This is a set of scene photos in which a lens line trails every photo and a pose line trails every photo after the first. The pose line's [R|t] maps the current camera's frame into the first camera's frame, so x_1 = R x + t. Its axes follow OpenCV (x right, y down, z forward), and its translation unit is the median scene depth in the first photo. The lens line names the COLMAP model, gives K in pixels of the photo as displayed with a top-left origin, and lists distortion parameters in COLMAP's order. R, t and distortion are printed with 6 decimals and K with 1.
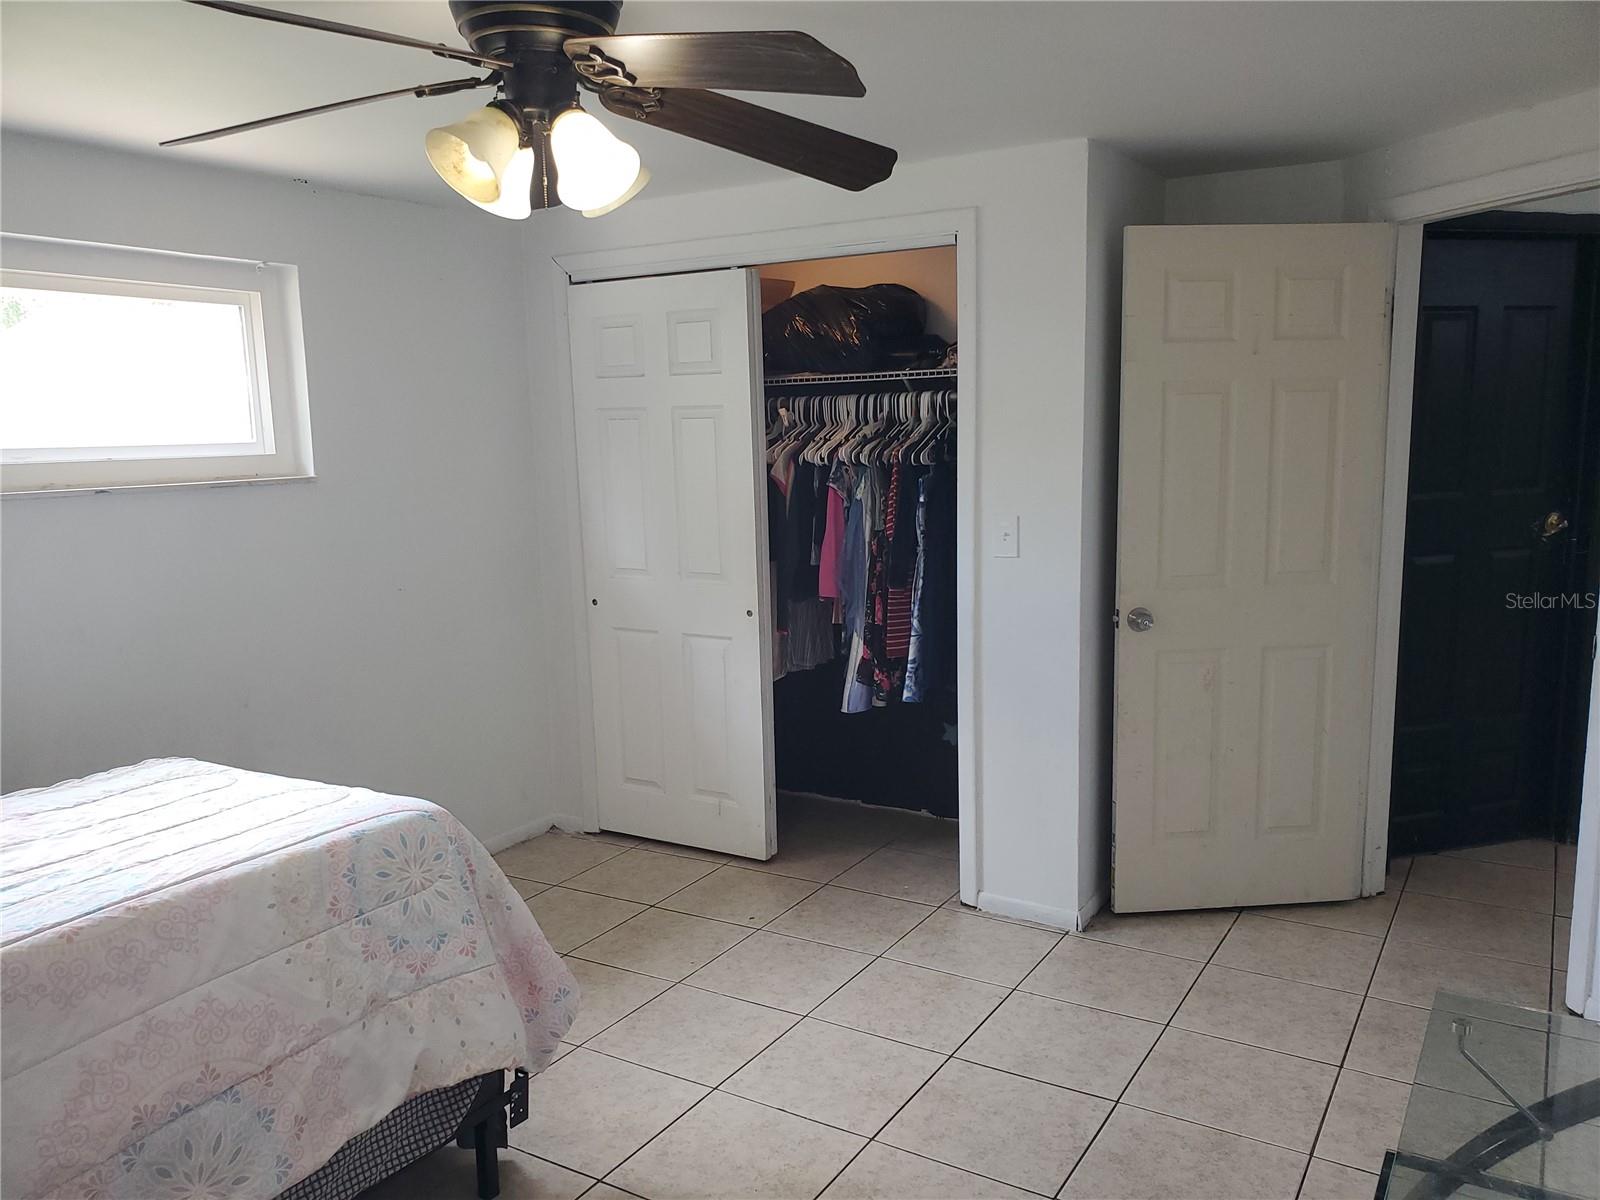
lens RADIAL K [[1239.8, 0, 795.6], [0, 1239.8, 619.9], [0, 0, 1]] dist [0.001053, -0.002571]
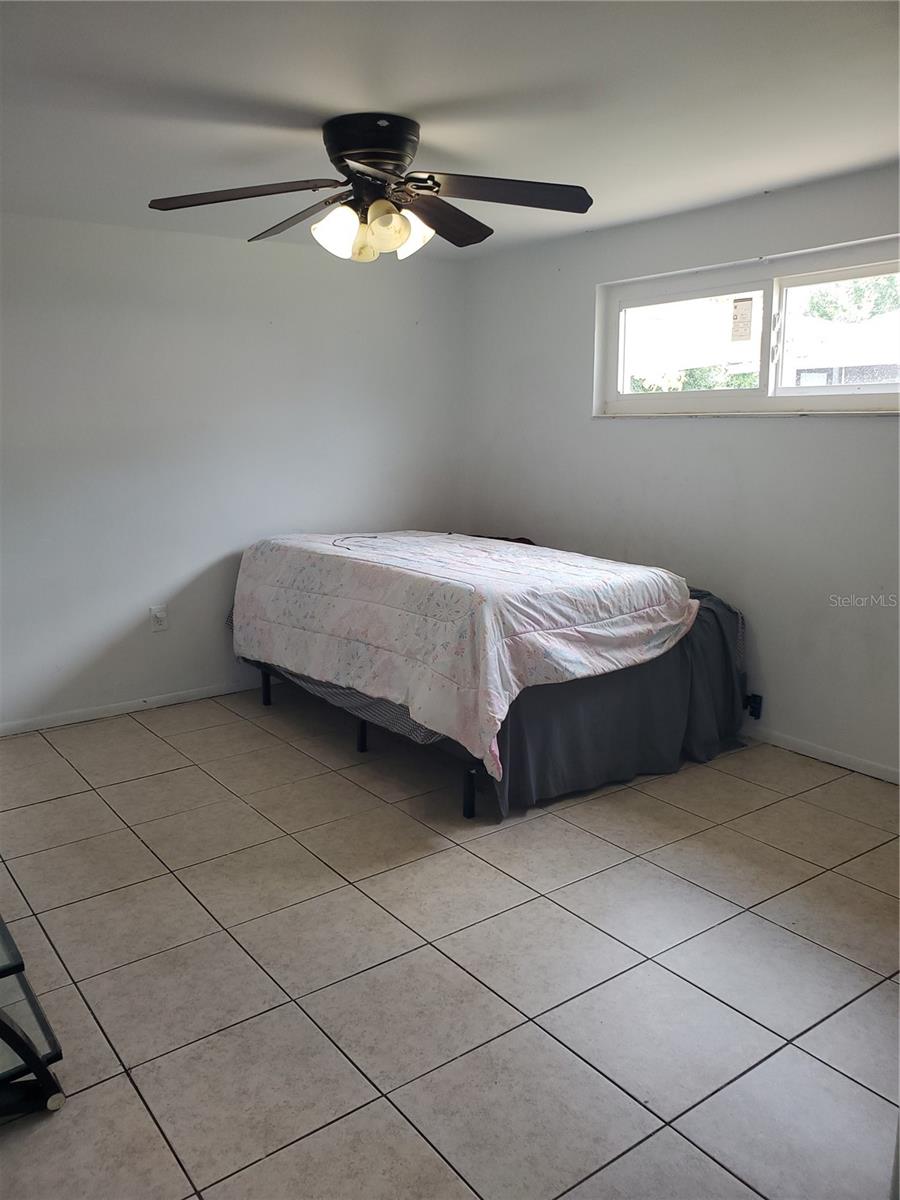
lens RADIAL K [[929.9, 0, 450.0], [0, 929.9, 600.0], [0, 0, 1]] dist [0.001053, -0.002571]
pose [[-0.365111, 0.211668, -0.906582, 0.898392], [-0.132423, 0.952100, 0.275626, -0.190237], [0.921498, 0.220687, -0.319593, 1.334028]]
